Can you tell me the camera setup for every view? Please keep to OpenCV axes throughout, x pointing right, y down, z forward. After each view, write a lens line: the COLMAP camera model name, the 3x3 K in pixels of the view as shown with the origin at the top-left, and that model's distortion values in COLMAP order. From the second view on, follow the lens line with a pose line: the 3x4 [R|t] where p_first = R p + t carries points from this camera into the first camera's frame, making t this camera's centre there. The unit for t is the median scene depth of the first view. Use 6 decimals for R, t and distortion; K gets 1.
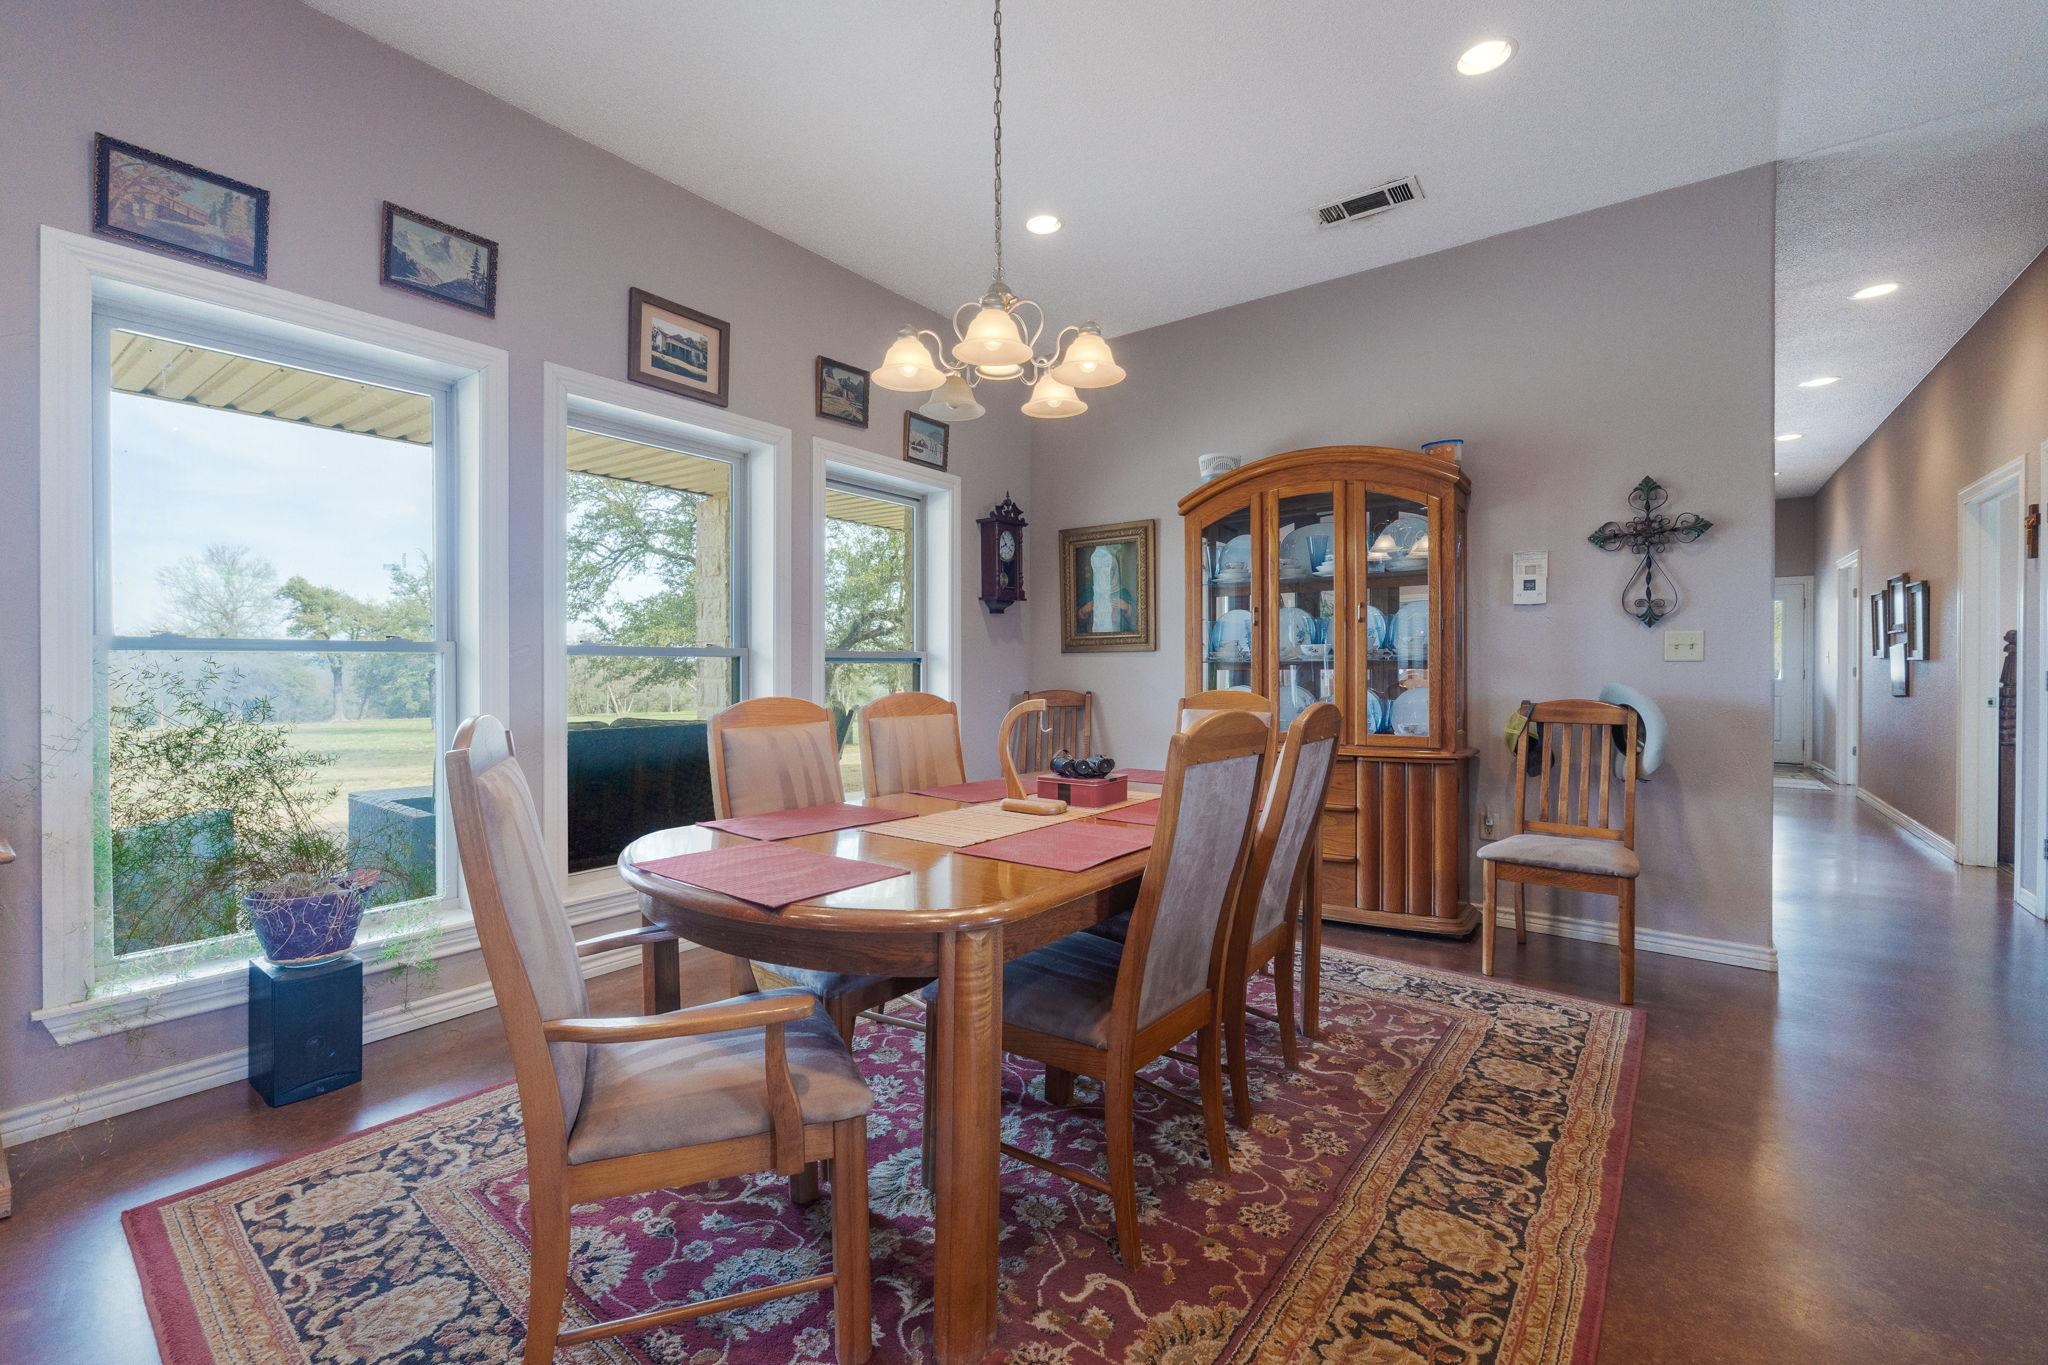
lens RADIAL K [[851.4, 0, 1004.8], [0, 851.4, 671.2], [0, 0, 1]] dist [-0.009777, -0.000571]
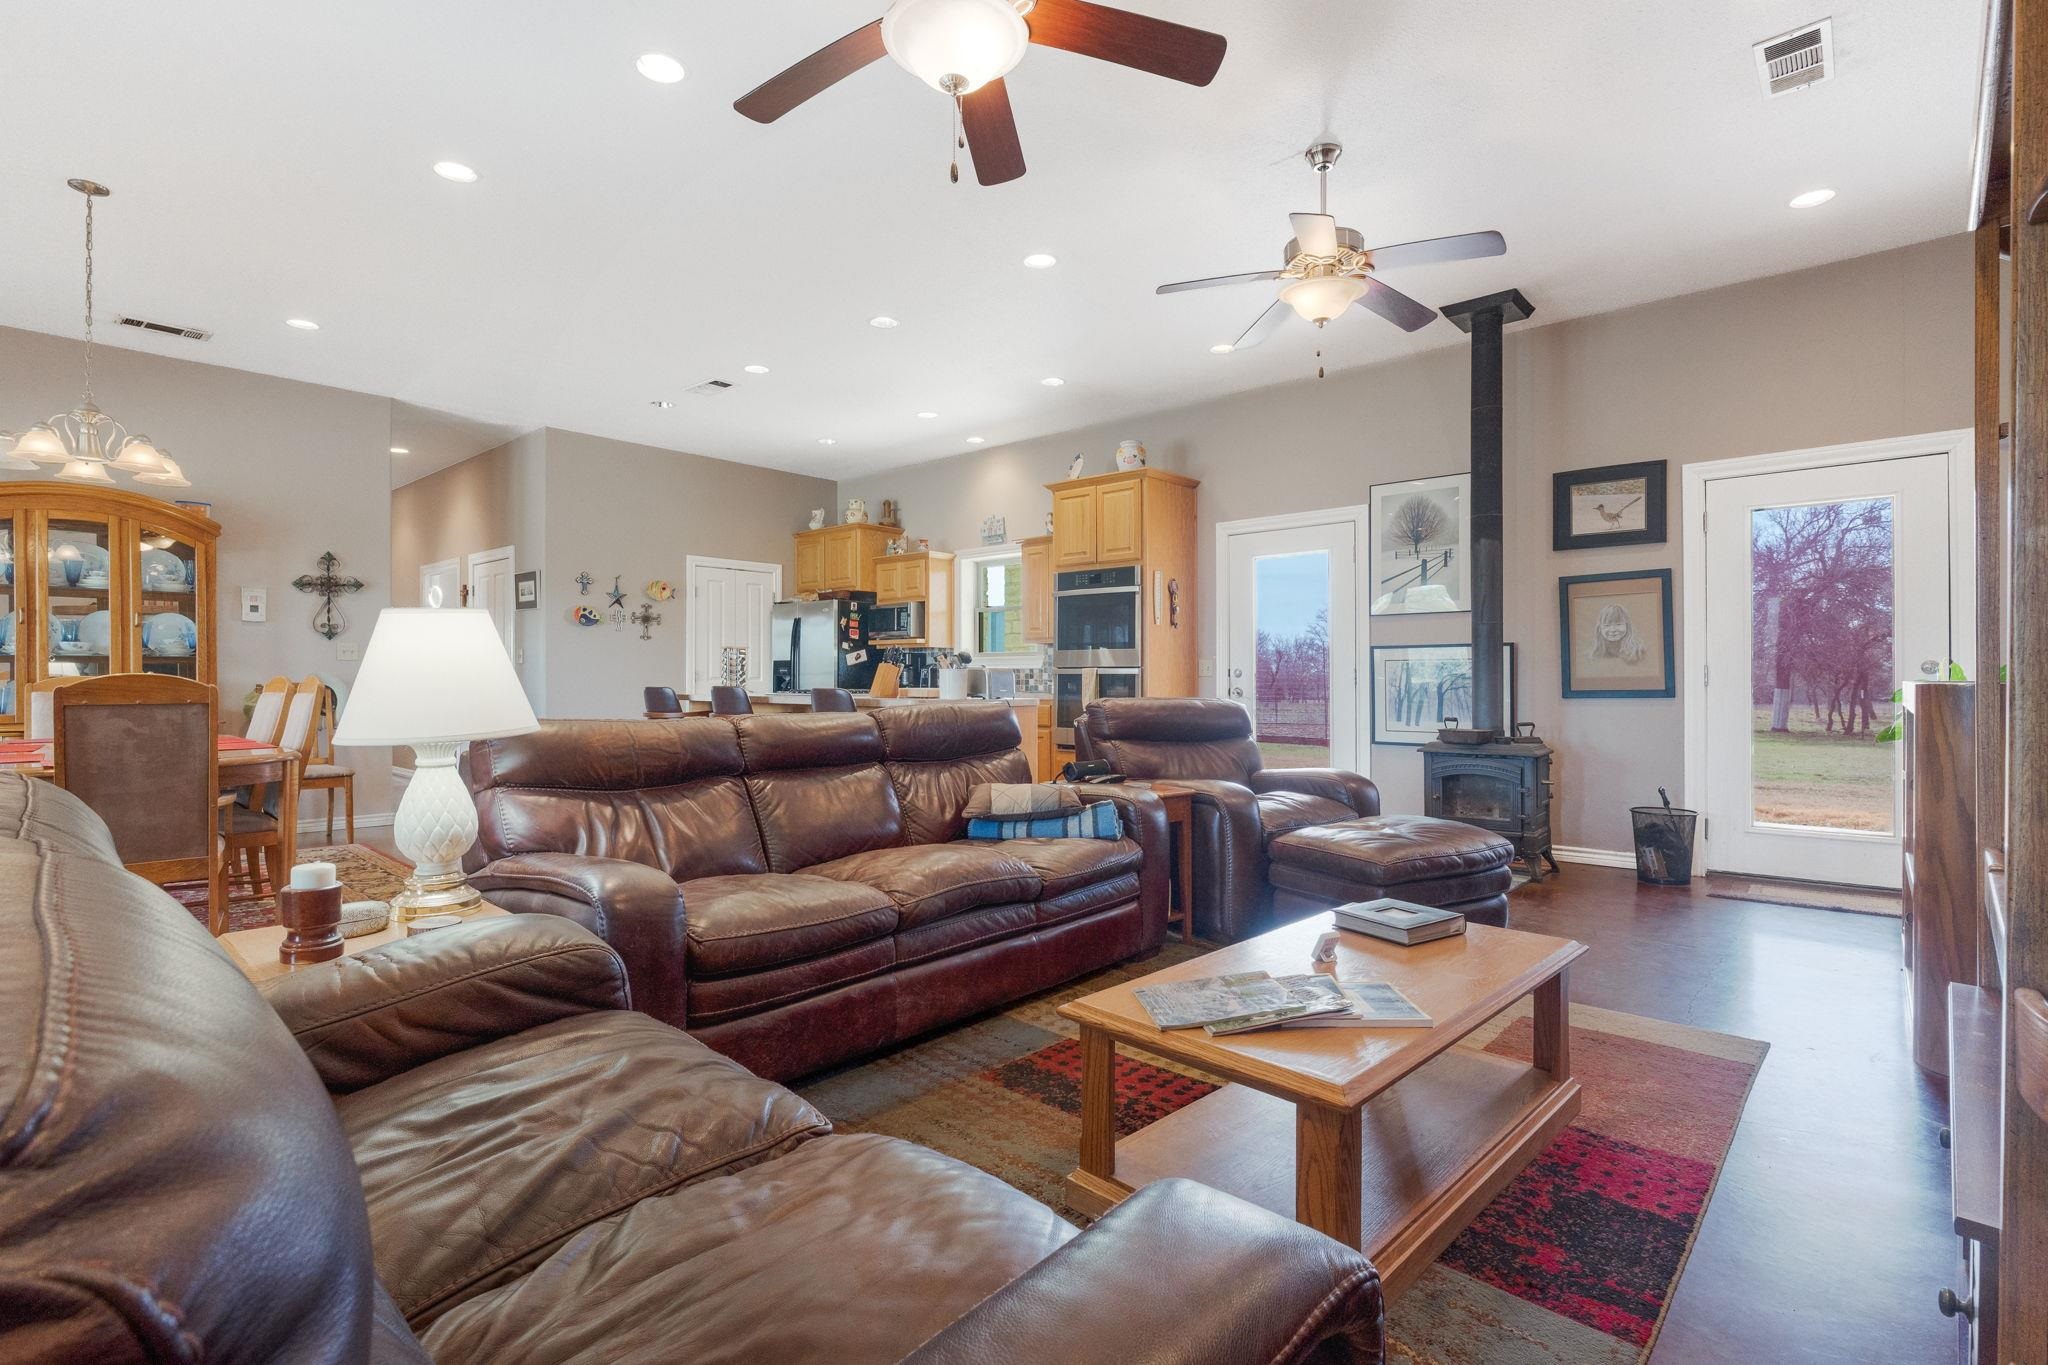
lens RADIAL K [[962.3, 0, 1053.9], [0, 962.3, 658.1], [0, 0, 1]] dist [-0.010590, 0.001586]
pose [[0.034948, 0.020592, 0.999177, -1.063053], [0.005298, 0.999770, -0.020790, 0.031598], [-0.999375, 0.006020, 0.034830, -0.505268]]
